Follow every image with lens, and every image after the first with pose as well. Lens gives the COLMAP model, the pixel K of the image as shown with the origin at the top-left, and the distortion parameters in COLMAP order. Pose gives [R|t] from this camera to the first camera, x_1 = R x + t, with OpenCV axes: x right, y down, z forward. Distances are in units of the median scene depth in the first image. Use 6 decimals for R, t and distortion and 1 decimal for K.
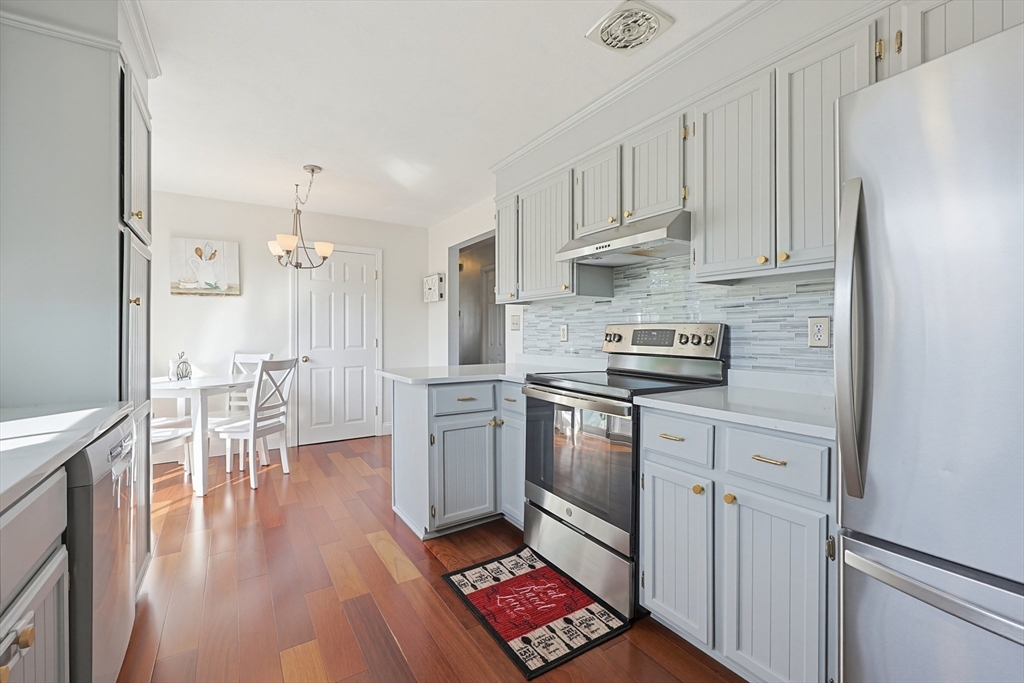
lens RADIAL K [[441.1, 0, 541.6], [0, 441.1, 333.8], [0, 0, 1]] dist [-0.007788, 0.001044]
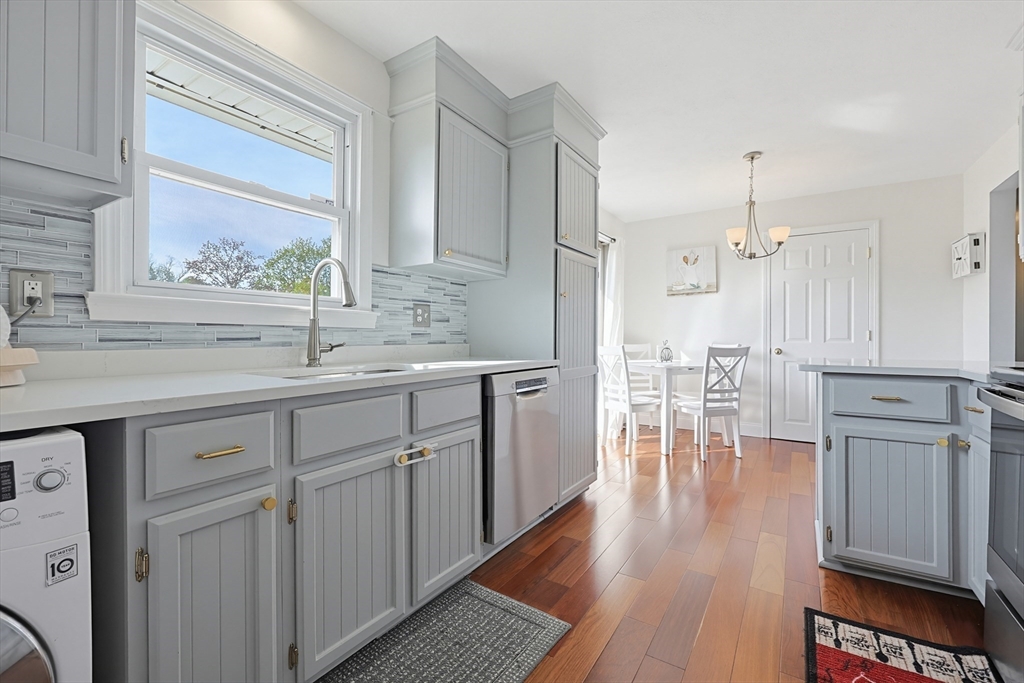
lens RADIAL K [[441.1, 0, 523.0], [0, 441.1, 336.6], [0, 0, 1]] dist [-0.007788, 0.001044]
pose [[0.382260, -0.006377, -0.924033, 0.210164], [0.004004, 0.999978, -0.005244, 0.039035], [0.924046, -0.001695, 0.382277, 0.146942]]
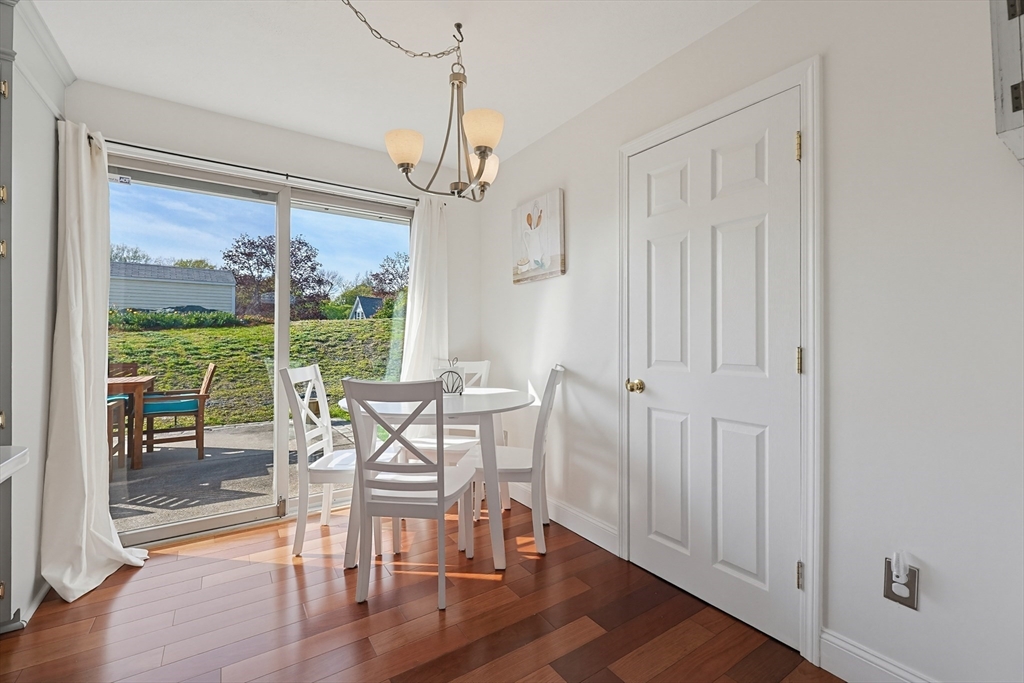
lens RADIAL K [[441.1, 0, 536.1], [0, 441.1, 334.3], [0, 0, 1]] dist [-0.007788, 0.001044]
pose [[-0.014823, -0.011724, -0.999821, -0.085281], [0.000523, 0.999931, -0.011734, 0.010099], [0.999890, -0.000697, -0.014816, 1.257671]]
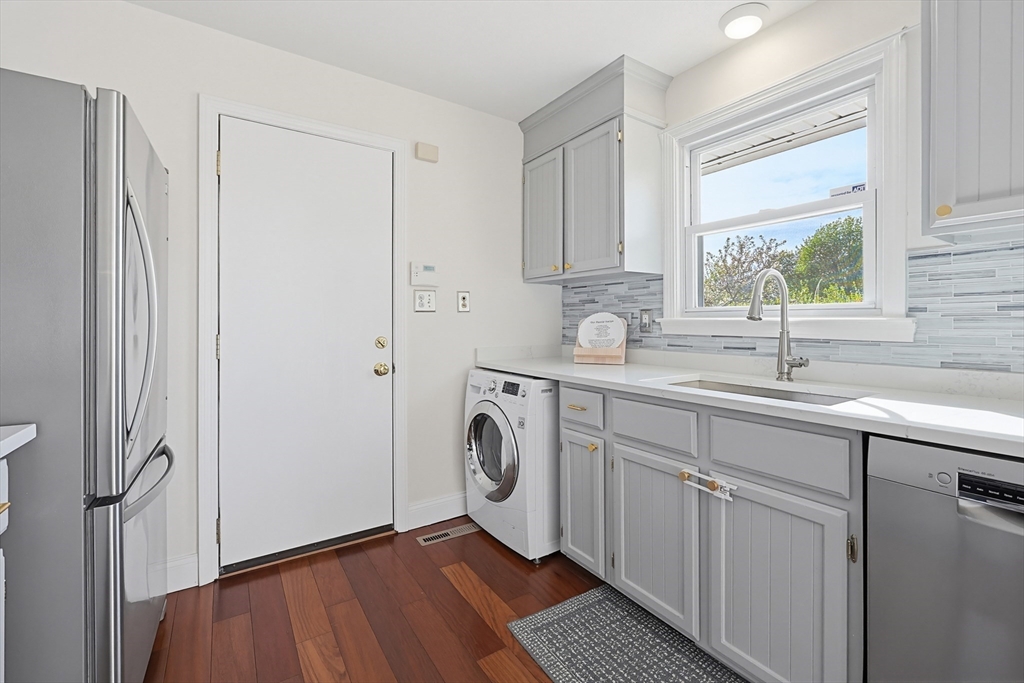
lens RADIAL K [[441.1, 0, 522.2], [0, 441.1, 322.0], [0, 0, 1]] dist [-0.007788, 0.001044]
pose [[-0.999662, -0.006079, 0.025271, -0.110701], [-0.006247, 0.999959, -0.006599, 0.005542], [-0.025230, -0.006755, -0.999659, 0.685961]]
